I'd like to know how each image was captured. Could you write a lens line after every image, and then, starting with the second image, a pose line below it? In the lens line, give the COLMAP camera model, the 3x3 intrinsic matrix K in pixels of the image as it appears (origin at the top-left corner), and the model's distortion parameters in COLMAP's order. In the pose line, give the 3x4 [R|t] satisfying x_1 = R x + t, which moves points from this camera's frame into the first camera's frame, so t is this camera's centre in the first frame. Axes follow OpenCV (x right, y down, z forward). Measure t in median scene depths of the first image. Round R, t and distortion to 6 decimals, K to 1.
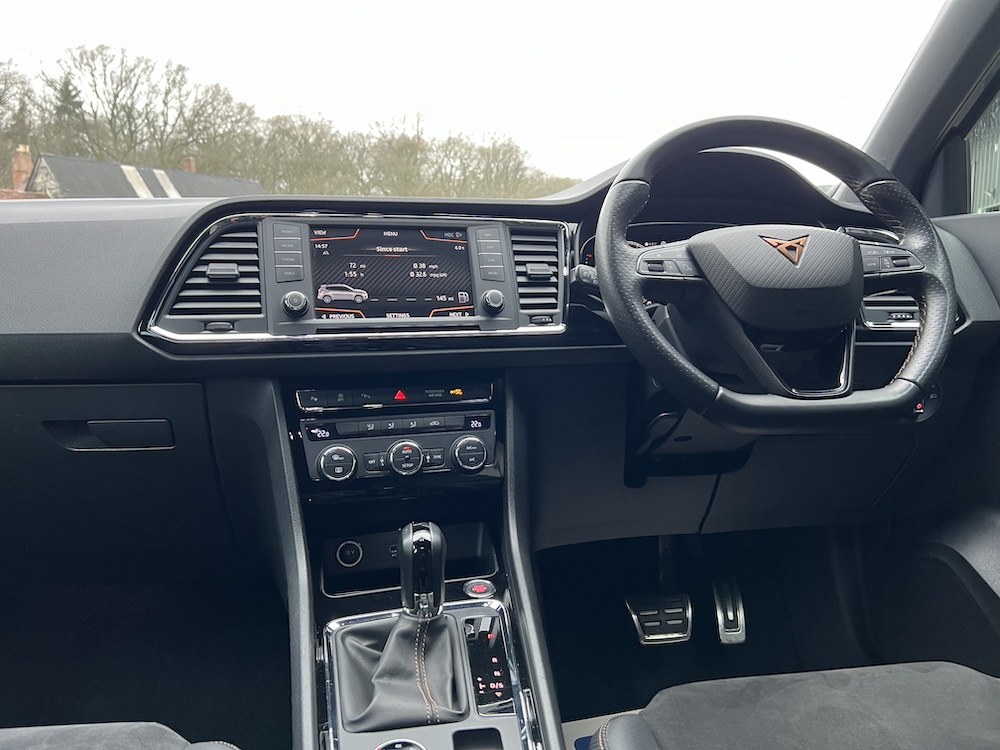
lens RADIAL K [[757.4, 0, 505.3], [0, 757.4, 381.4], [0, 0, 1]] dist [0.053151, -0.054518]
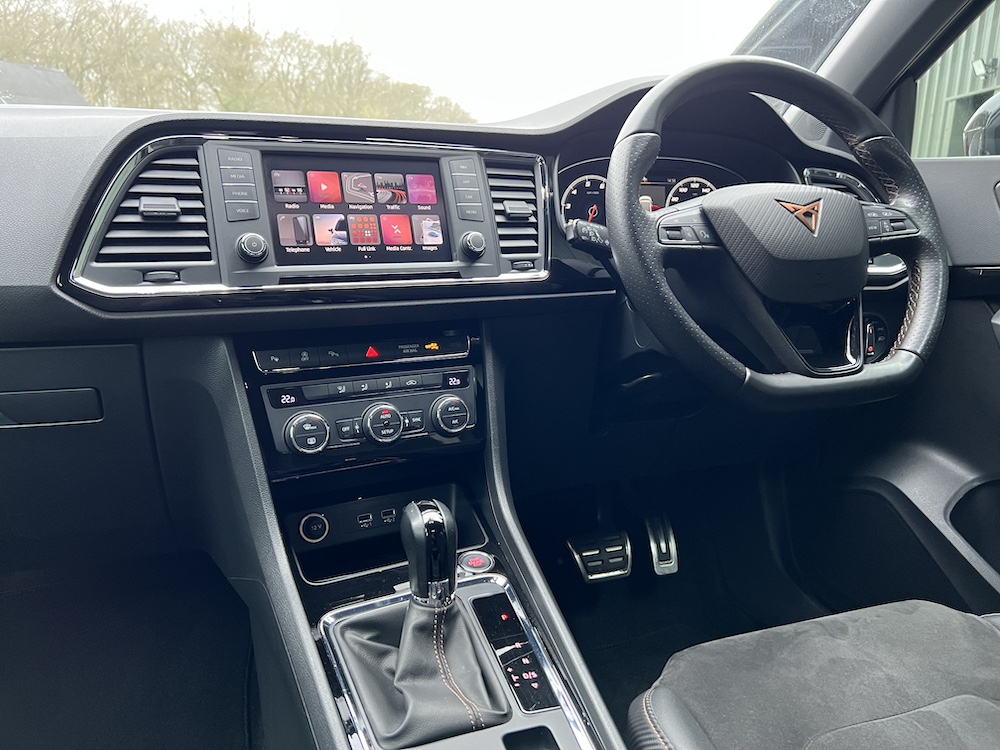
lens RADIAL K [[757.4, 0, 503.4], [0, 757.4, 379.3], [0, 0, 1]] dist [0.053151, -0.054518]
pose [[0.981407, -0.025023, 0.190298, -0.164252], [0.004532, 0.994210, 0.107363, -0.046263], [-0.191883, -0.104505, 0.975838, 0.107880]]
